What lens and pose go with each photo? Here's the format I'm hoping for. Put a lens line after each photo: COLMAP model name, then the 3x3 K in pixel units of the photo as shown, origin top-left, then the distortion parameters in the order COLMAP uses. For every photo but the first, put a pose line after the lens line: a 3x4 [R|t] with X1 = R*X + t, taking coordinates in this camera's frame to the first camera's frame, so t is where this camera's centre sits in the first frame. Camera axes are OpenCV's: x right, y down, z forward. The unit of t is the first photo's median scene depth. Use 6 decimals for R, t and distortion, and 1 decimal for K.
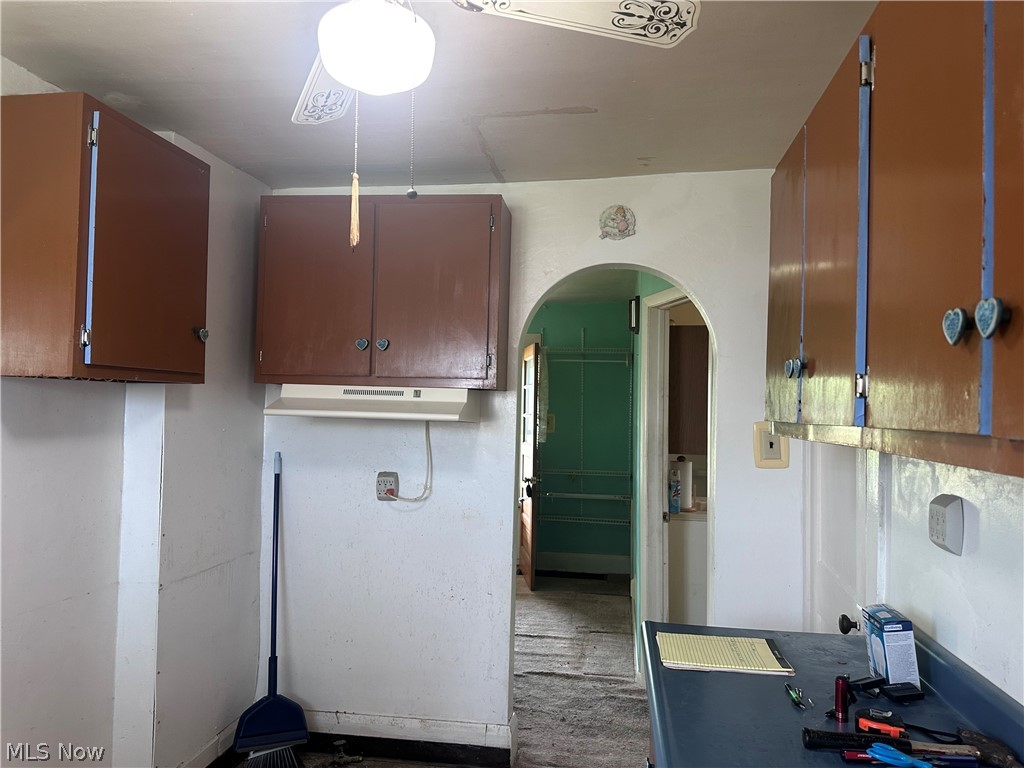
lens RADIAL K [[709.3, 0, 515.5], [0, 709.3, 378.6], [0, 0, 1]] dist [0.028010, -0.052952]
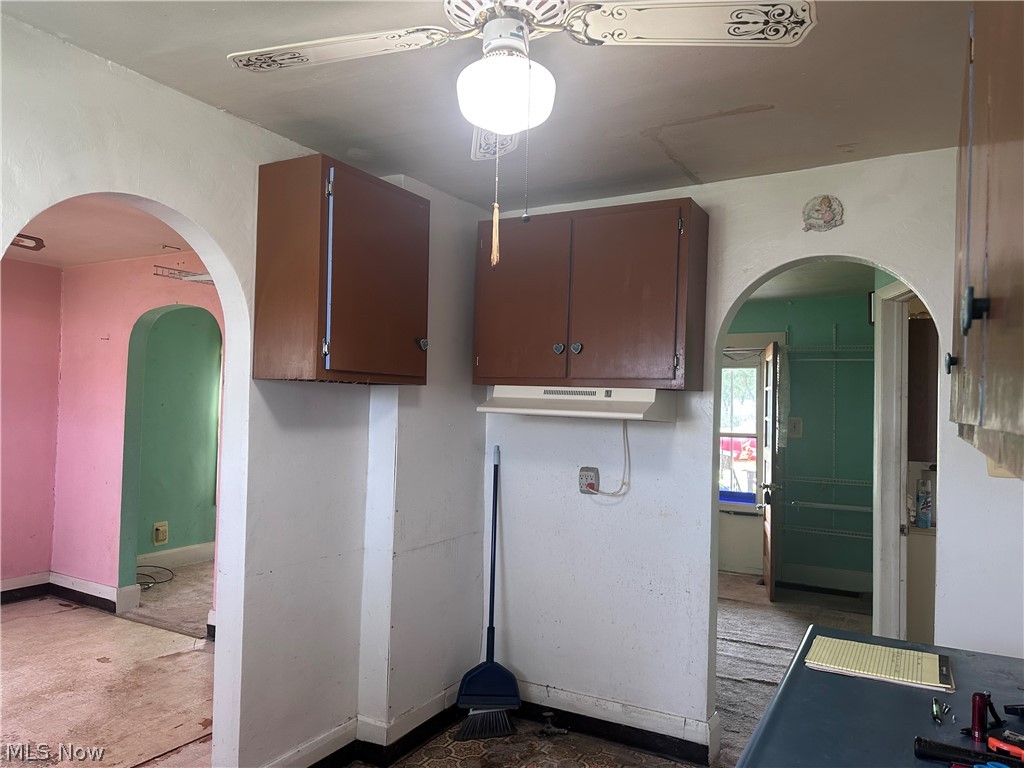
lens RADIAL K [[709.3, 0, 518.6], [0, 709.3, 379.8], [0, 0, 1]] dist [0.028010, -0.052952]
pose [[0.934722, -0.008205, -0.355284, 0.112242], [0.007261, 0.999966, -0.003991, 0.003843], [0.355304, 0.001151, 0.934750, -0.040116]]
